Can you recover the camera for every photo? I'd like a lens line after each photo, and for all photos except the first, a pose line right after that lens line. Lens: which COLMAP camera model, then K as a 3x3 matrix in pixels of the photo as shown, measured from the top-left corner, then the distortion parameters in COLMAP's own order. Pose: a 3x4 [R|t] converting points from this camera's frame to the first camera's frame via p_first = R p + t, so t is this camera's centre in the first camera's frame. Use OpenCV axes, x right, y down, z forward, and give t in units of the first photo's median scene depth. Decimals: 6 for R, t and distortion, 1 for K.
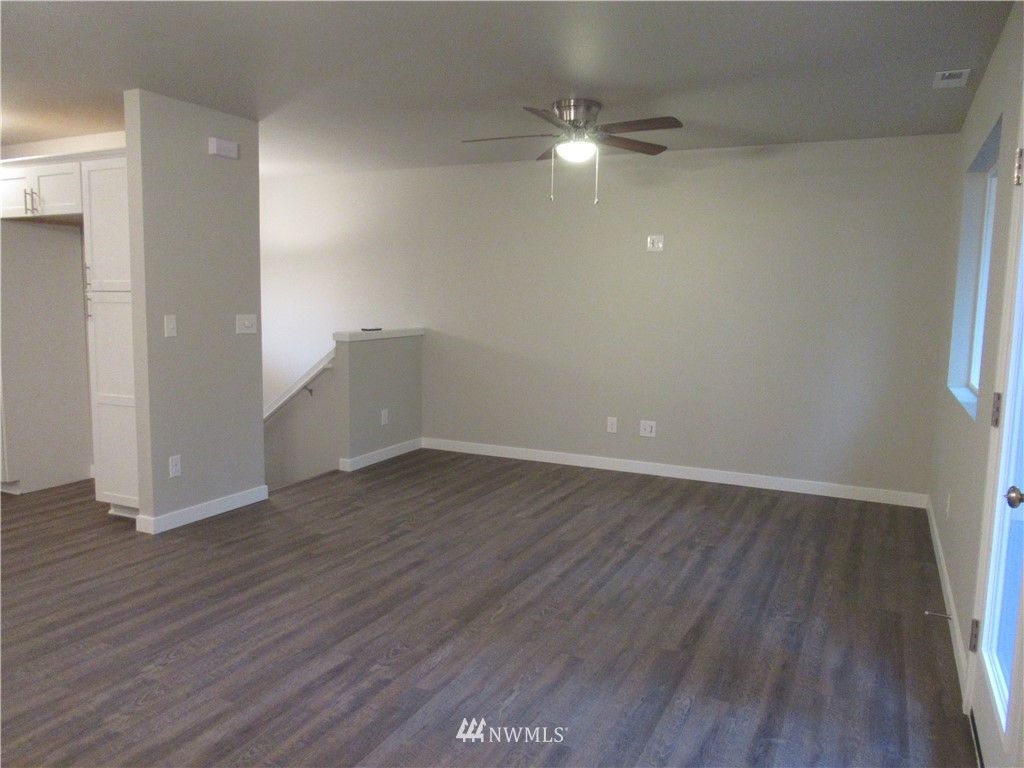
lens RADIAL K [[765.1, 0, 512.0], [0, 765.1, 384.0], [0, 0, 1]] dist [0.000195, -0.000049]
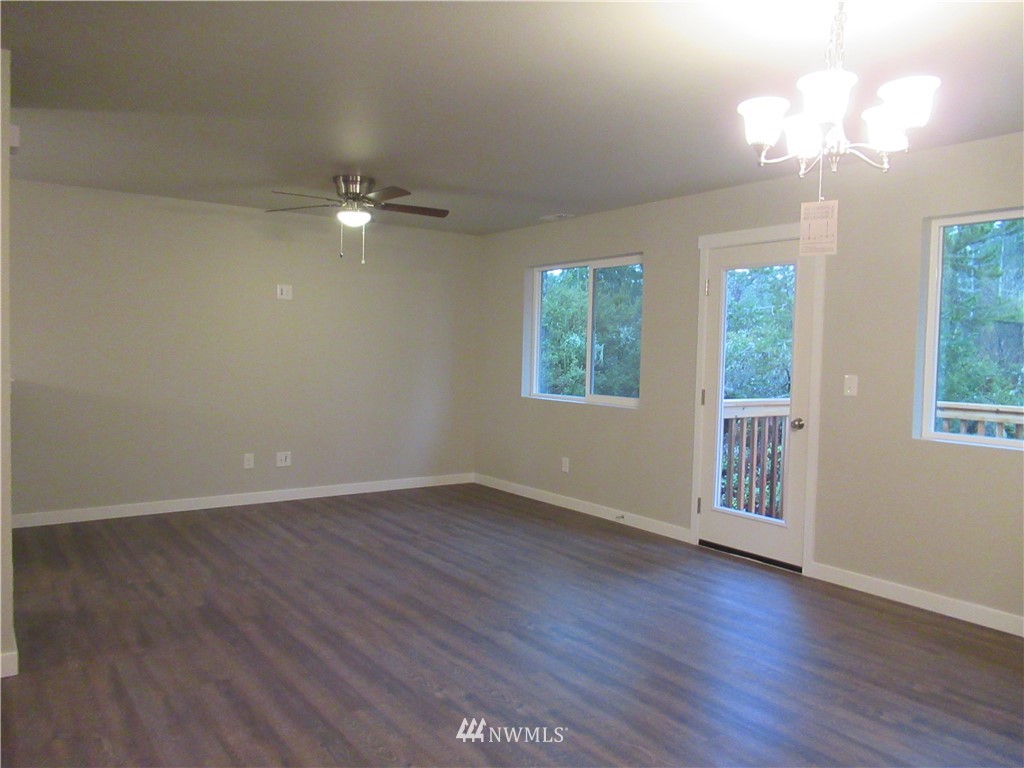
lens RADIAL K [[765.1, 0, 512.0], [0, 765.1, 384.0], [0, 0, 1]] dist [0.000195, -0.000049]
pose [[0.476942, -0.045179, 0.877773, -0.941047], [0.088537, 0.996068, 0.003161, -0.035333], [-0.874464, 0.076207, 0.479067, 0.265613]]
